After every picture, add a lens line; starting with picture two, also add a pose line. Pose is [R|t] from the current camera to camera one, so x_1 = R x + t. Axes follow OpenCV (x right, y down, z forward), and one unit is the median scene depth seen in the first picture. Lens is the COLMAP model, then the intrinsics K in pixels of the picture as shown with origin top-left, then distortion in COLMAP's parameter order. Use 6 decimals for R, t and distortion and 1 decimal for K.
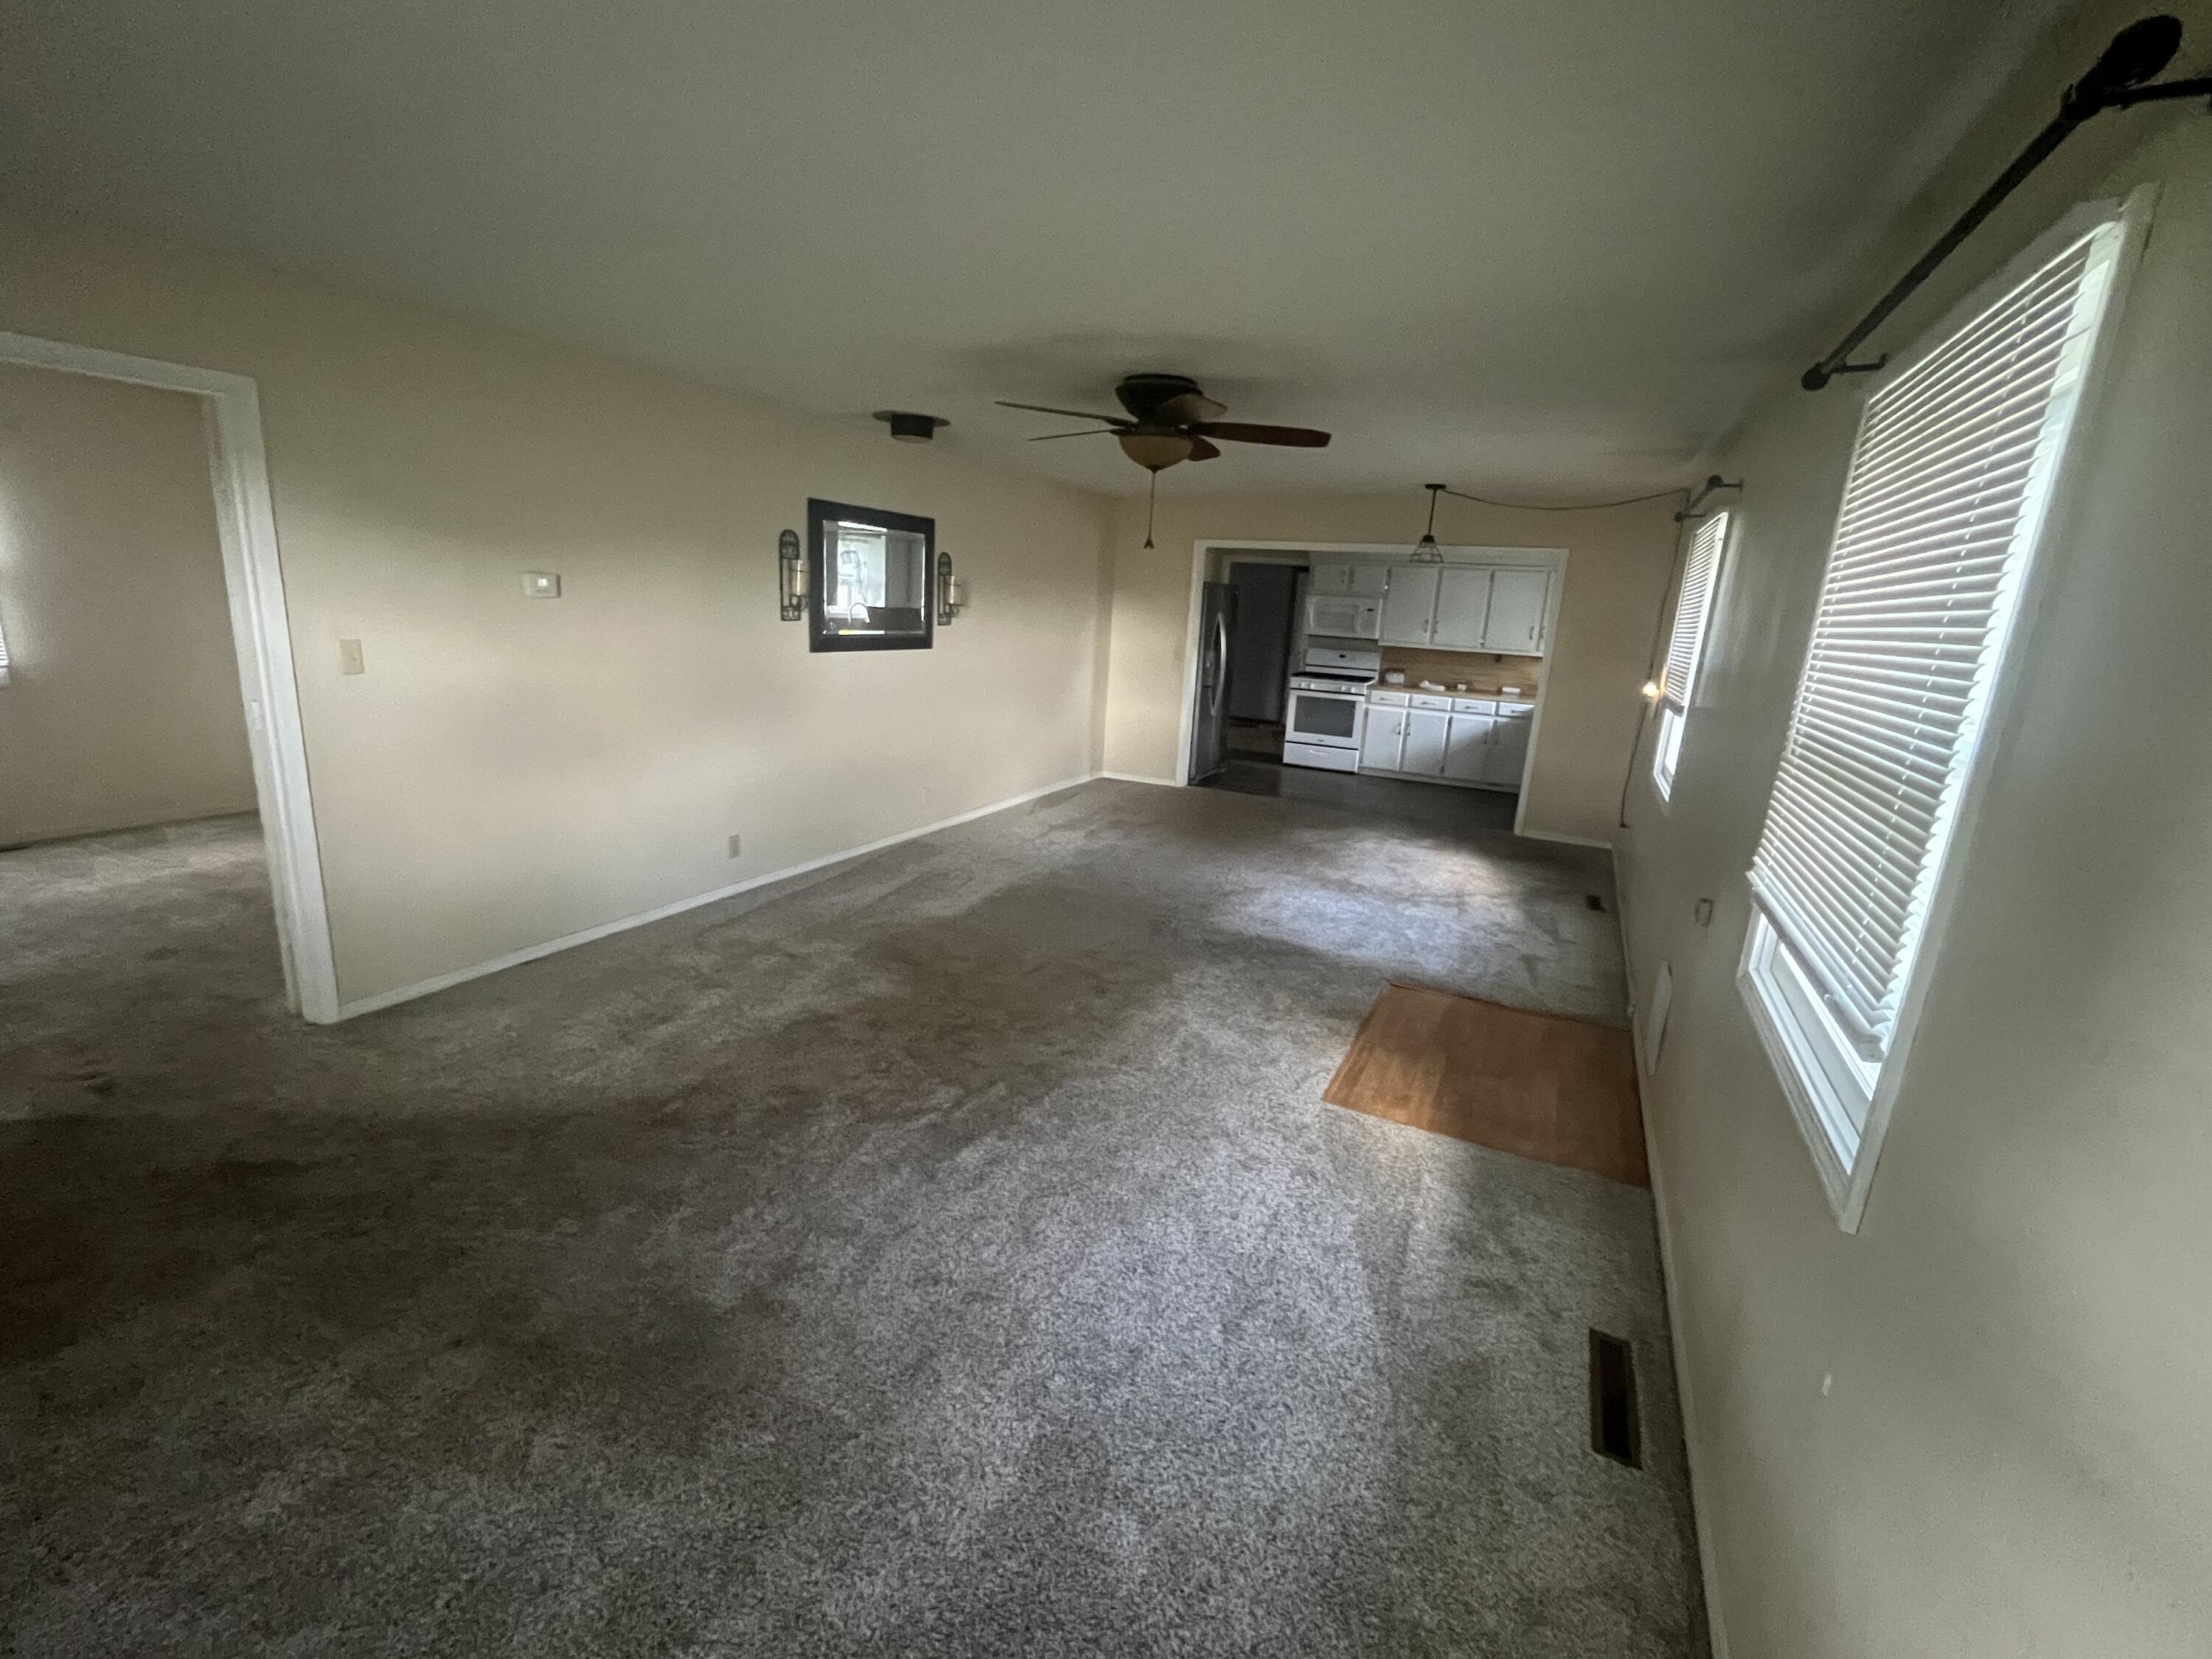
lens RADIAL K [[958.6, 0, 1104.8], [0, 958.6, 826.6], [0, 0, 1]] dist [-0.003493, 0.000848]
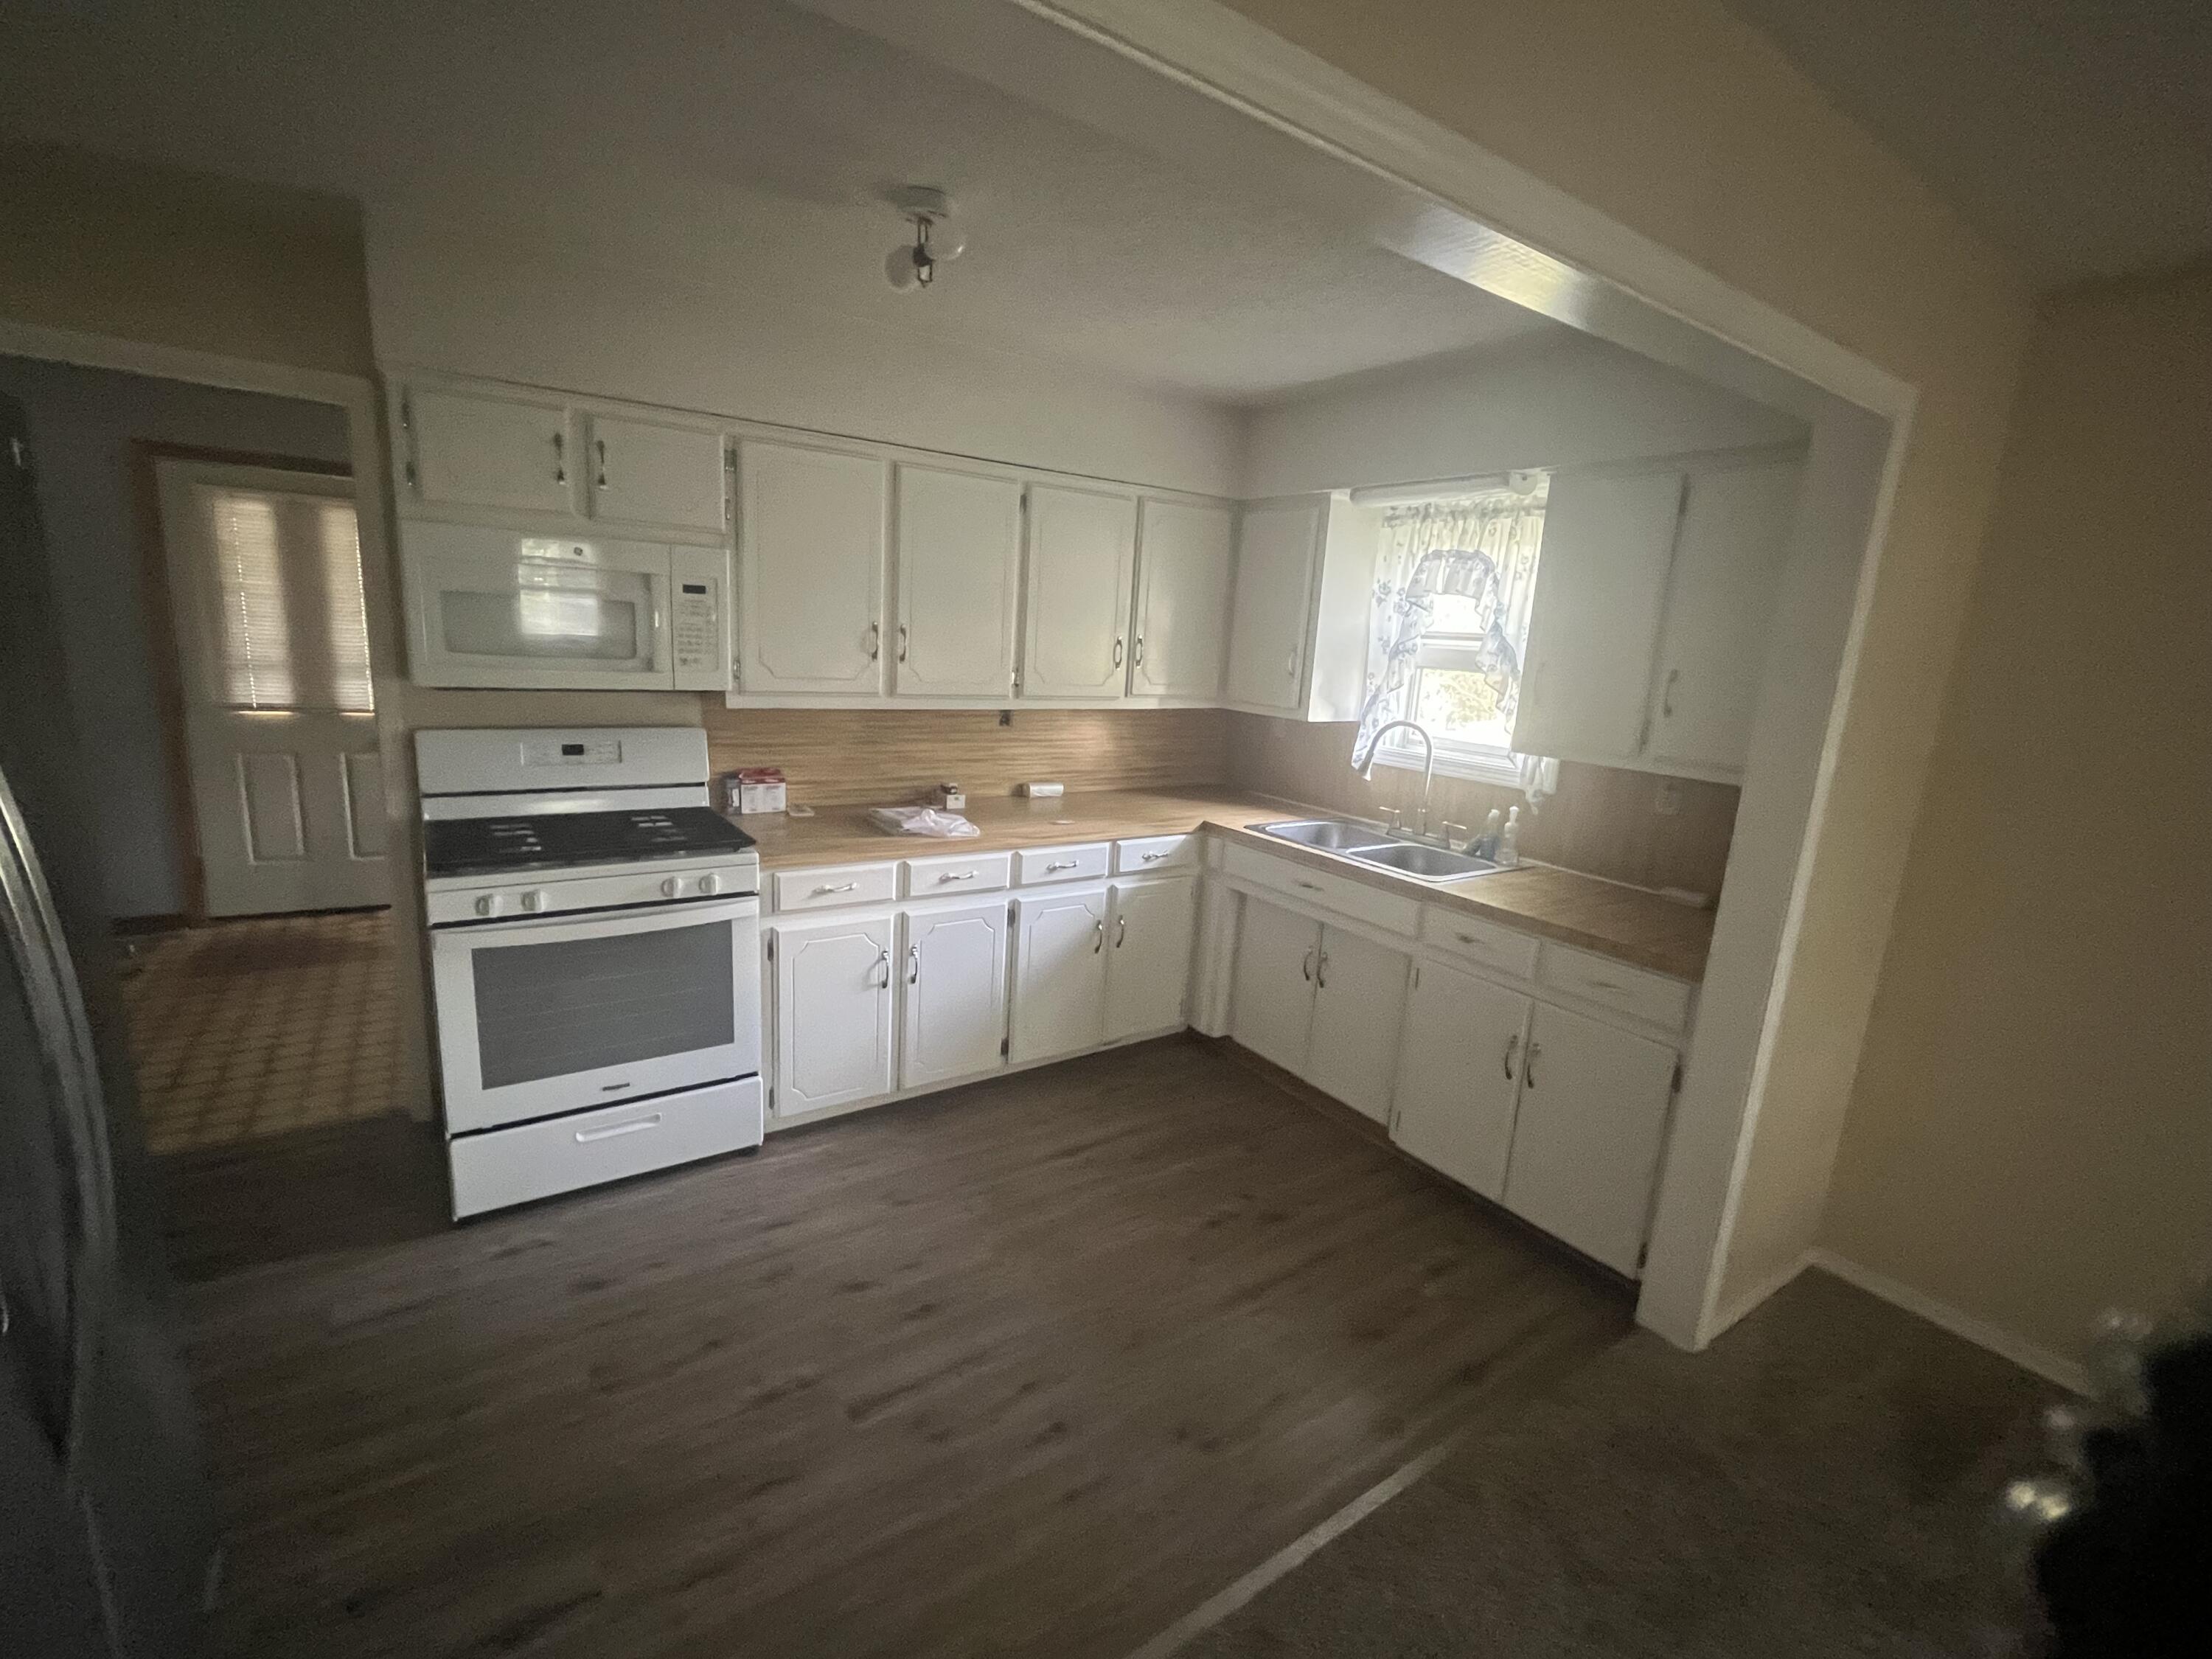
lens RADIAL K [[958.6, 0, 1104.8], [0, 958.6, 826.6], [0, 0, 1]] dist [-0.003493, 0.000848]
pose [[0.493208, -0.199172, 0.846803, 0.111275], [0.172042, 0.976543, 0.129484, -0.228172], [-0.852729, 0.081823, 0.515905, 0.995734]]
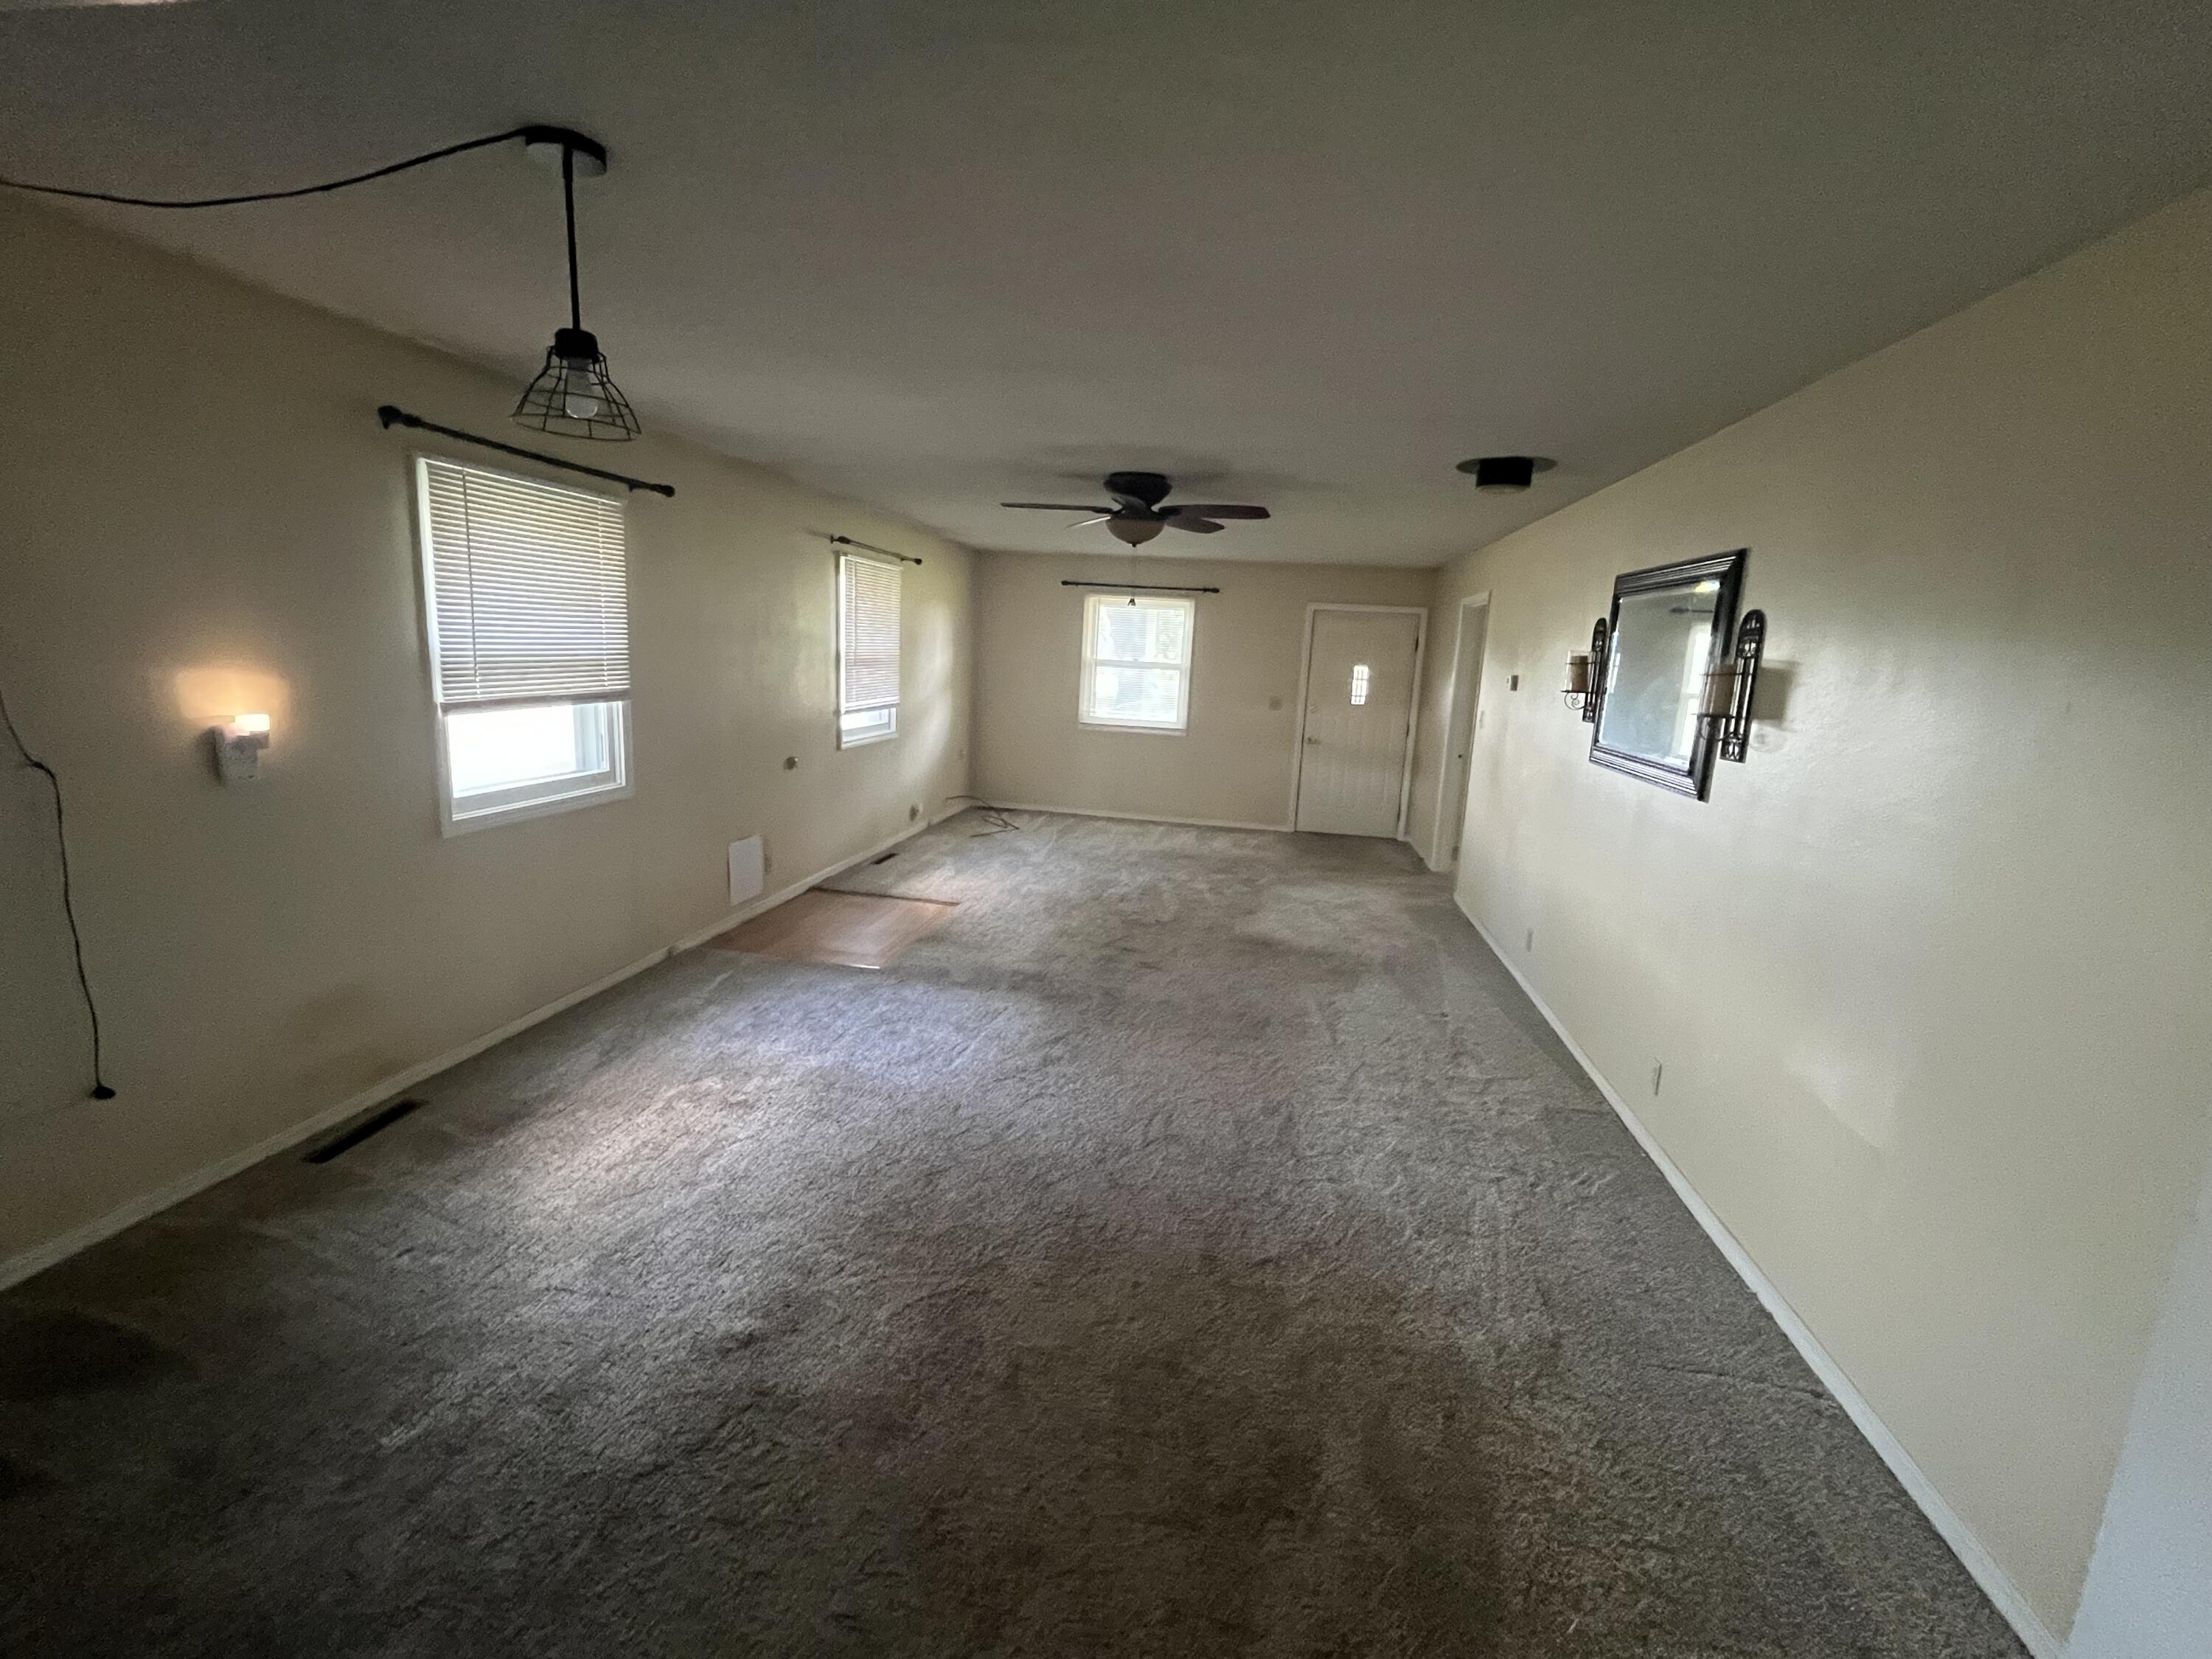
lens RADIAL K [[958.6, 0, 1104.8], [0, 958.6, 826.6], [0, 0, 1]] dist [-0.003493, 0.000848]
pose [[-0.953300, -0.056184, -0.296754, 0.228121], [-0.172945, 0.907060, 0.383838, -0.265343], [0.247608, 0.417235, -0.874417, 1.160021]]
